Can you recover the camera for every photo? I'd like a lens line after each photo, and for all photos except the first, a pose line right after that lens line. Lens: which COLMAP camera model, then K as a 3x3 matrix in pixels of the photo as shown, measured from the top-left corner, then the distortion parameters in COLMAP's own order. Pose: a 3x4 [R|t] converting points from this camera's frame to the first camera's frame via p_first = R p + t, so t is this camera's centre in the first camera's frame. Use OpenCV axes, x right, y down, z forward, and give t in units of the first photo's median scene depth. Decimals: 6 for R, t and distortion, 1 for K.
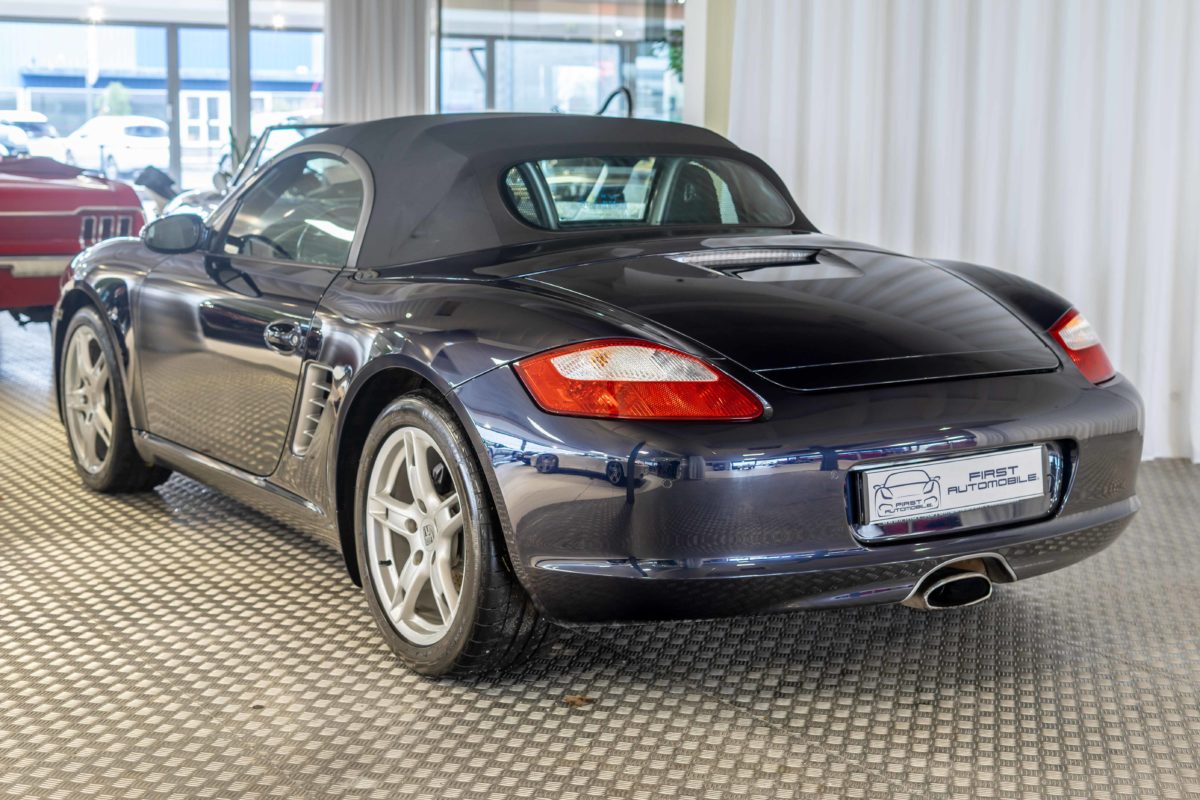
lens RADIAL K [[1983.4, 0, 618.9], [0, 1983.4, 377.7], [0, 0, 1]] dist [0.010875, -0.006060]
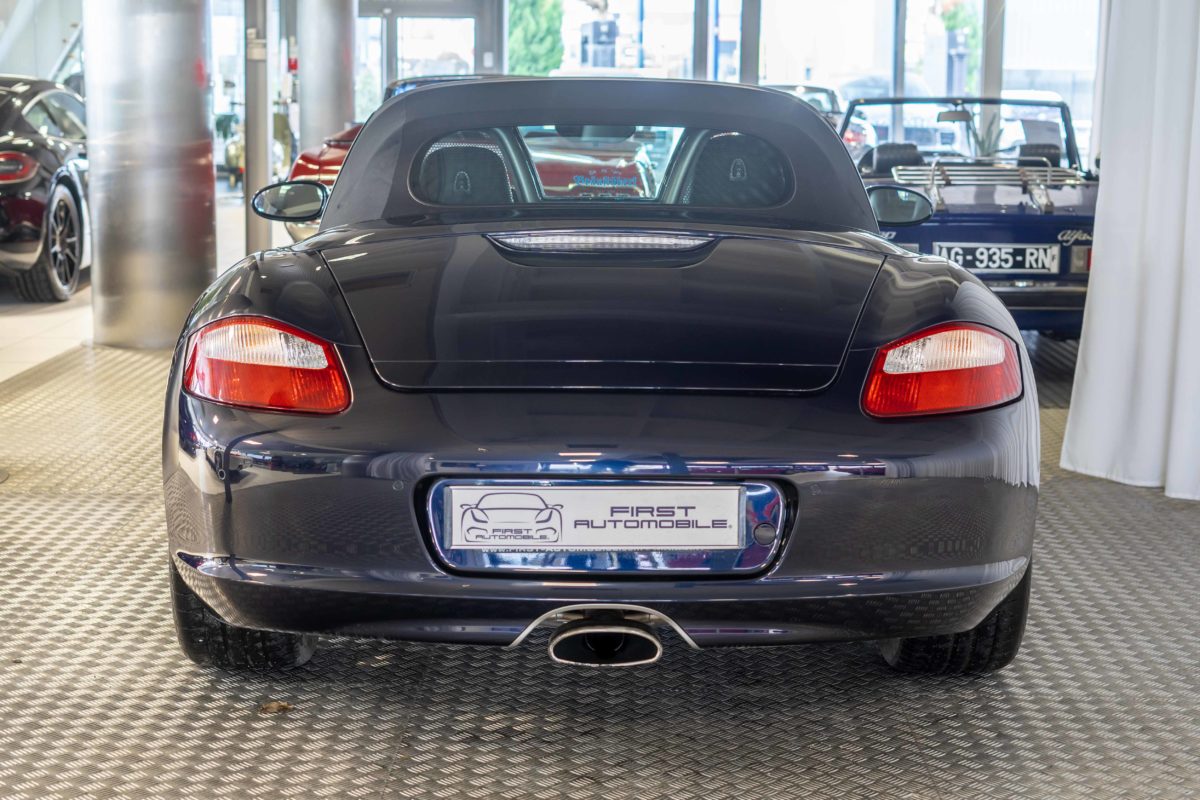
lens RADIAL K [[1983.4, 0, 618.9], [0, 1983.4, 377.7], [0, 0, 1]] dist [0.010875, -0.006060]
pose [[0.835394, 0.069599, -0.545228, 0.610662], [-0.084163, 0.996450, -0.001757, -0.004412], [0.543170, 0.047356, 0.838286, 0.292975]]
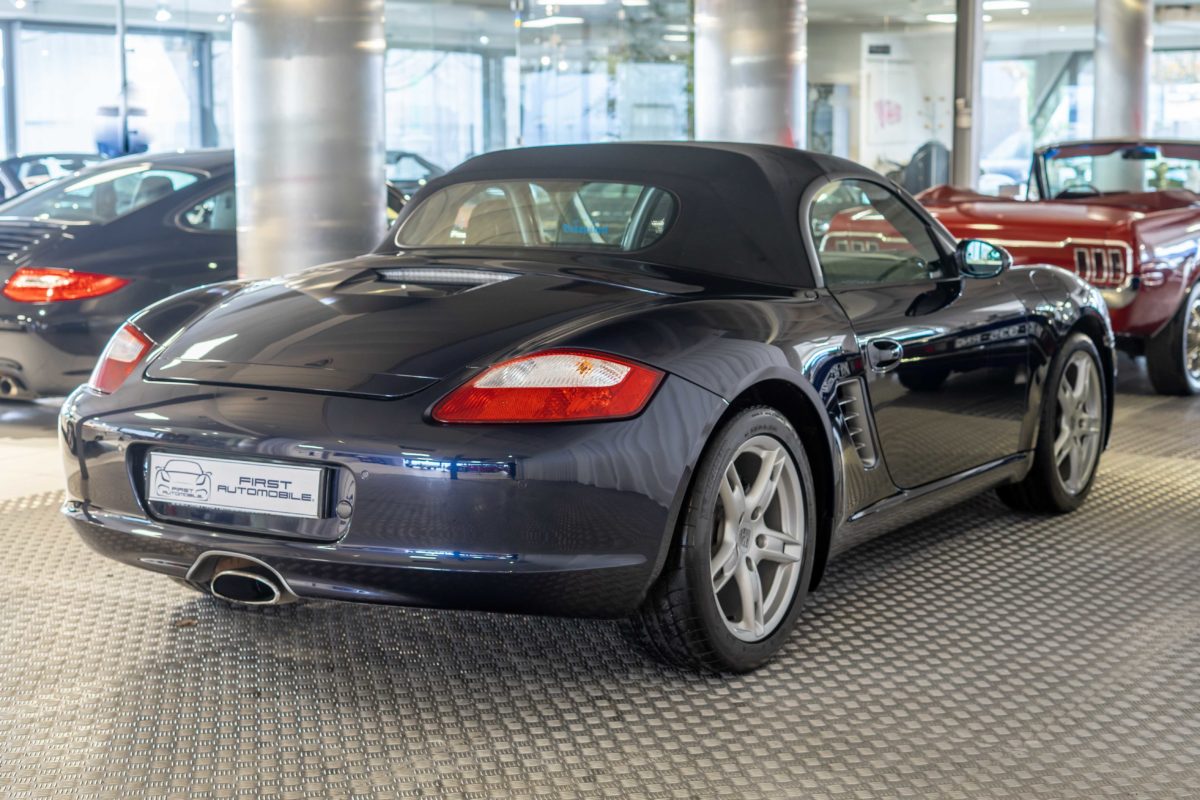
lens RADIAL K [[2116.5, 0, 600.0], [0, 2116.5, 400.0], [0, 0, 1]] dist [0.017803, 0.054996]
pose [[0.383447, 0.104161, -0.917670, 1.245888], [-0.127309, 0.990096, 0.059186, -0.081325], [0.914746, 0.094133, 0.392910, 0.706276]]
